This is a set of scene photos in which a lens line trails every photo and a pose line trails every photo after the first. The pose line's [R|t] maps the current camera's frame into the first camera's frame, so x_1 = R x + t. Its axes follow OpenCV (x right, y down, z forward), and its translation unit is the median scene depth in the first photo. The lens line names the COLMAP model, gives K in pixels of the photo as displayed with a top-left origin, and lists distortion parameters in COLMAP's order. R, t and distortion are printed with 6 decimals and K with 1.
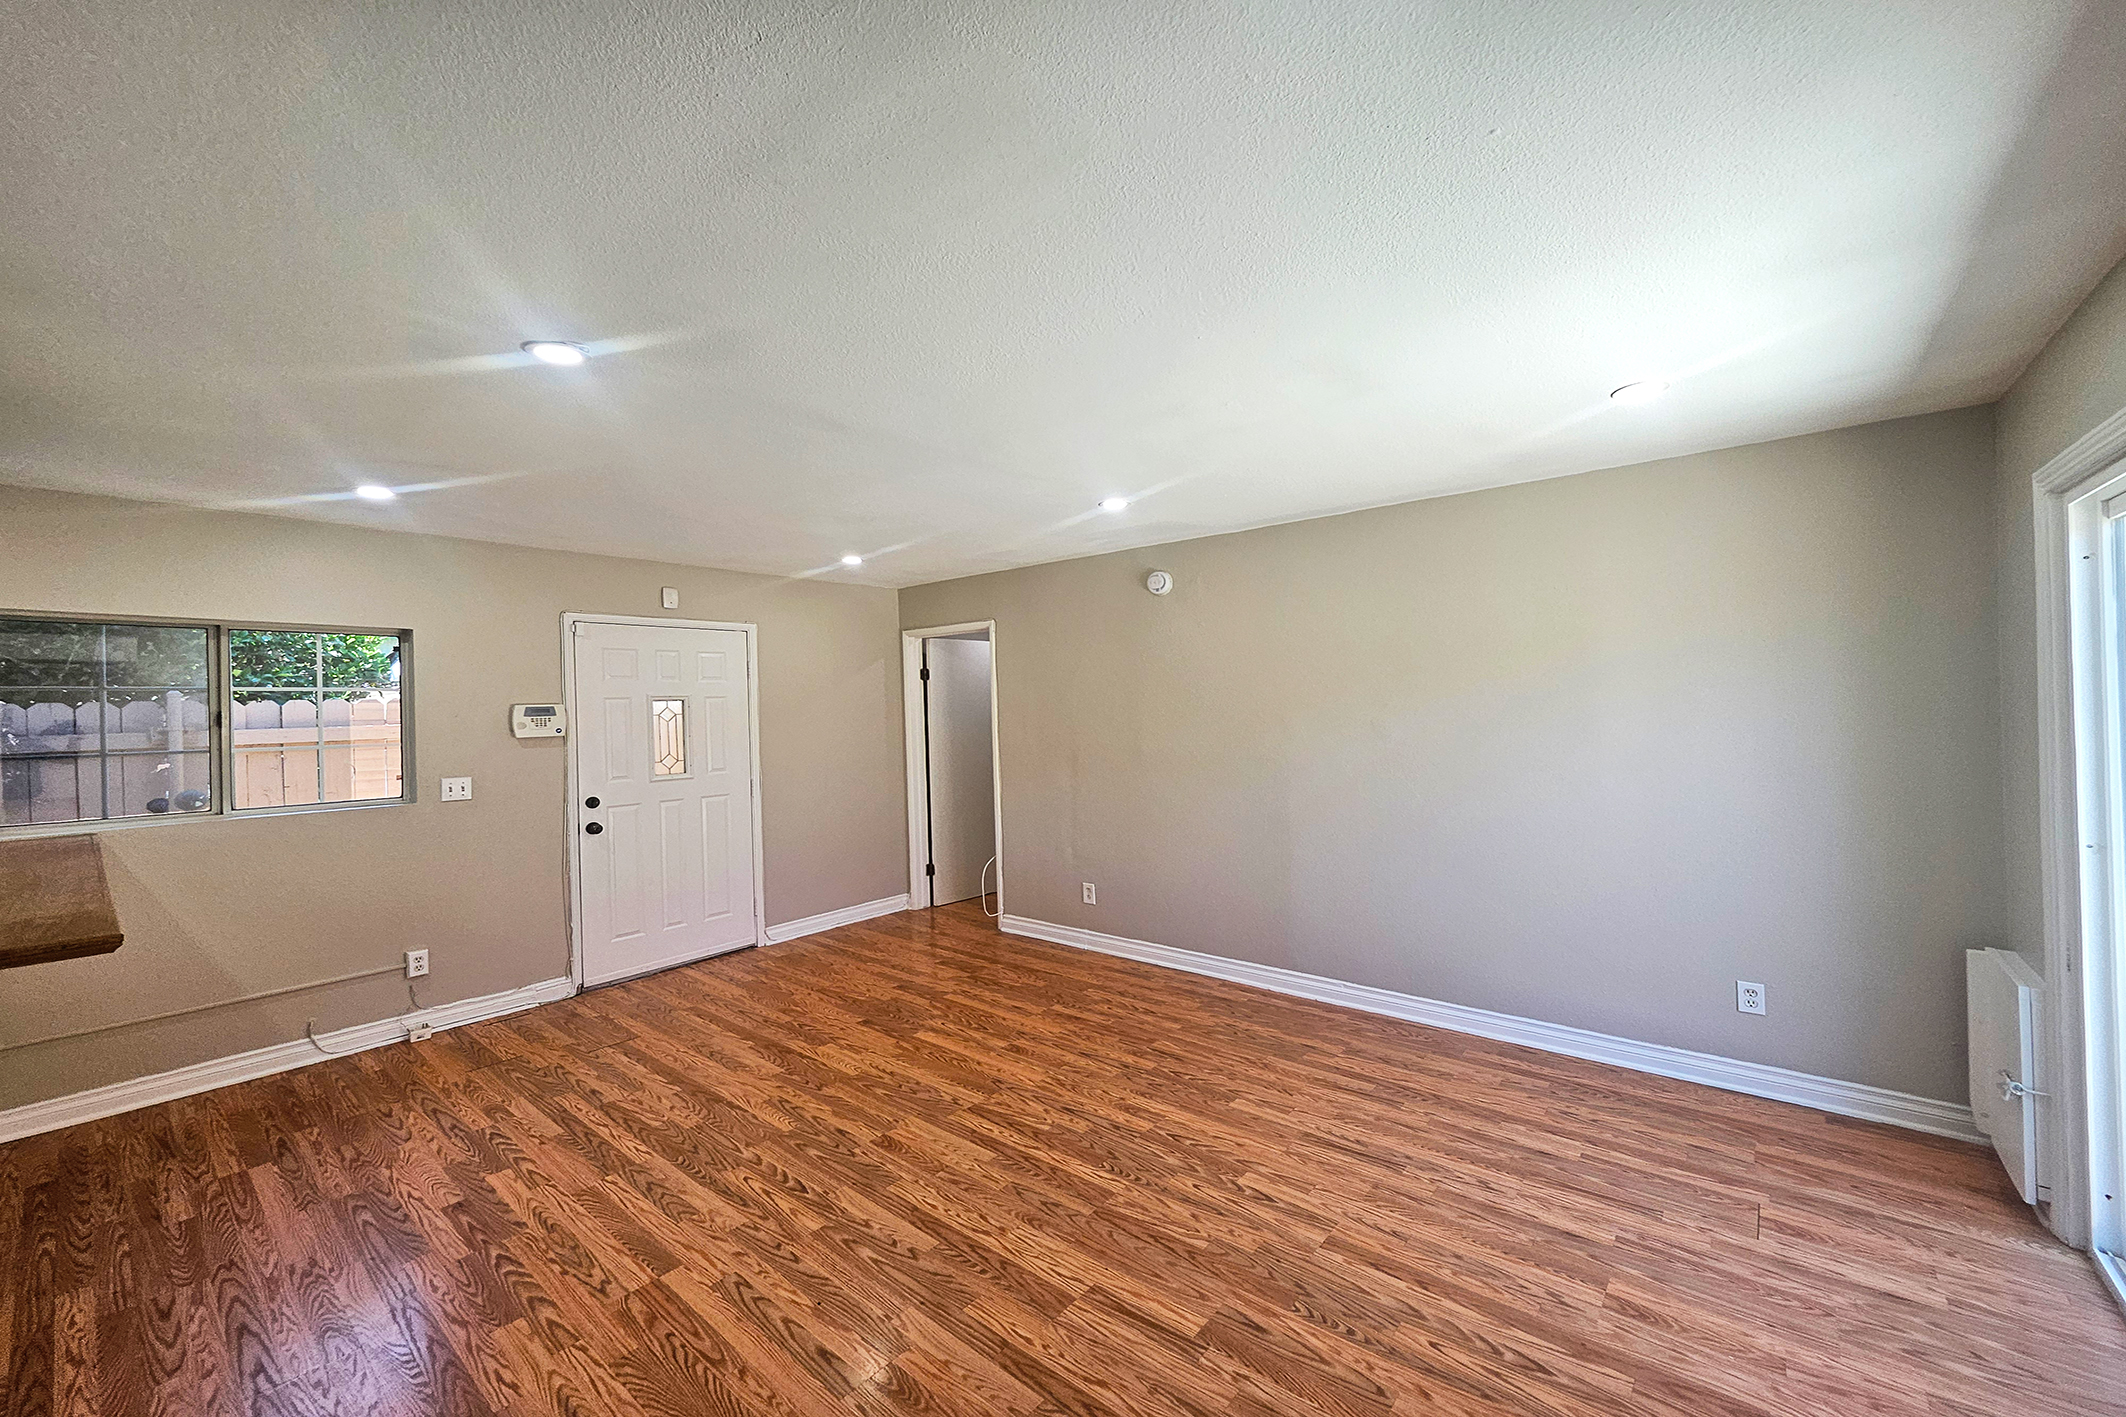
lens RADIAL K [[836.0, 0, 1050.1], [0, 836.0, 728.8], [0, 0, 1]] dist [0.006519, -0.003264]
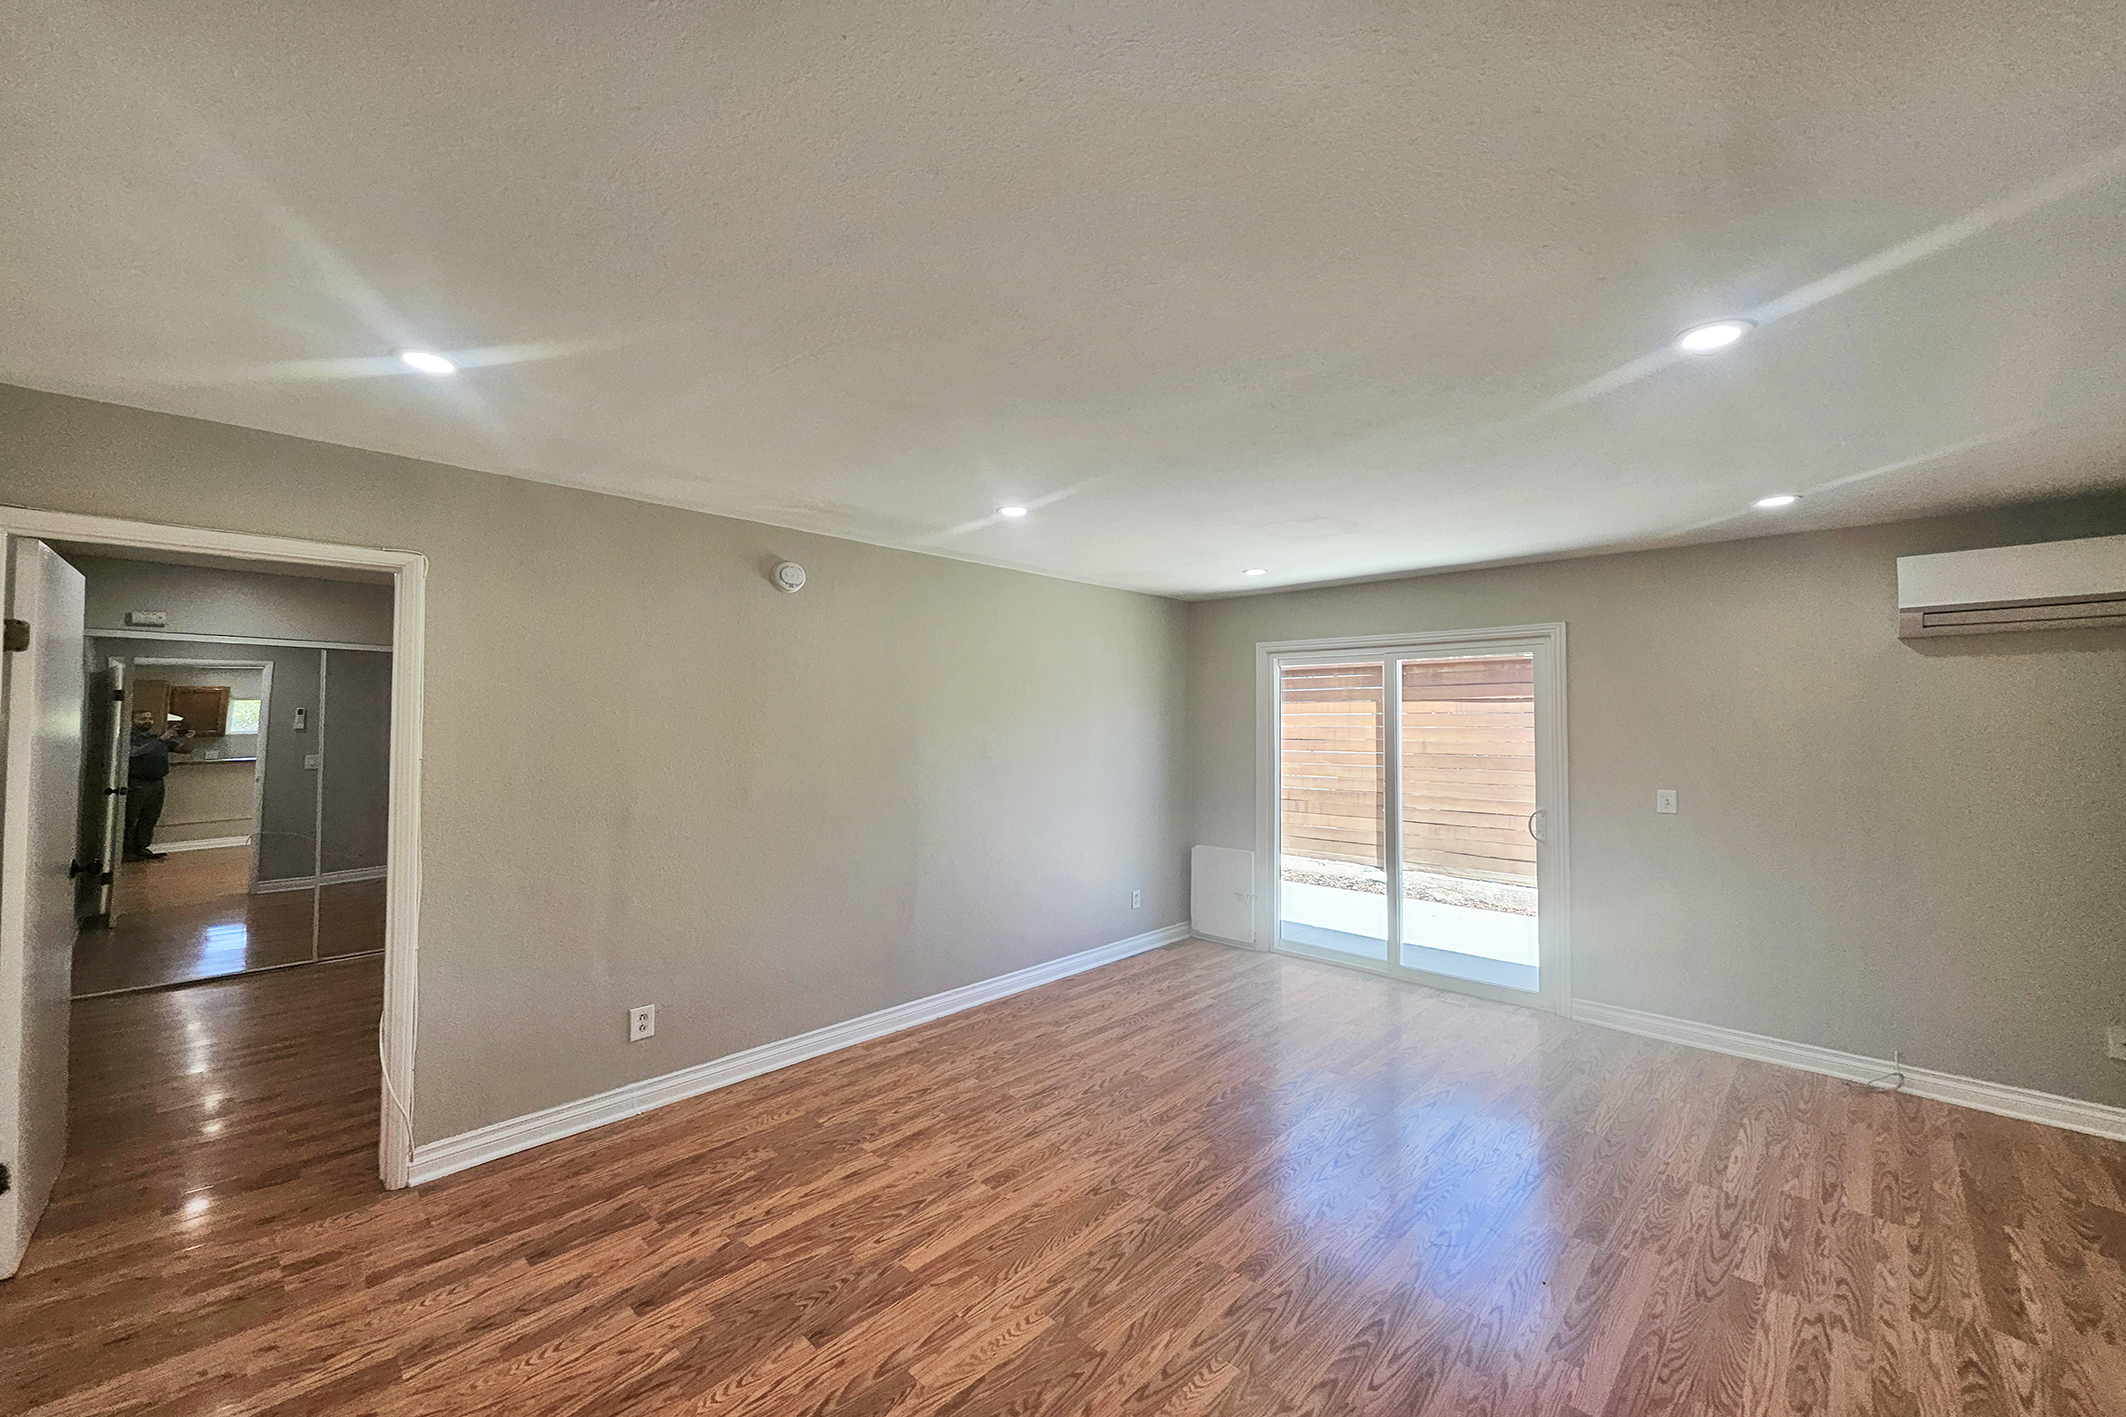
lens RADIAL K [[836.0, 0, 1049.5], [0, 836.0, 707.9], [0, 0, 1]] dist [0.006519, -0.003264]
pose [[0.061718, 0.040755, 0.997261, -0.788893], [0.026031, 0.998760, -0.042428, -0.013628], [-0.997754, 0.028579, 0.060580, 0.859456]]
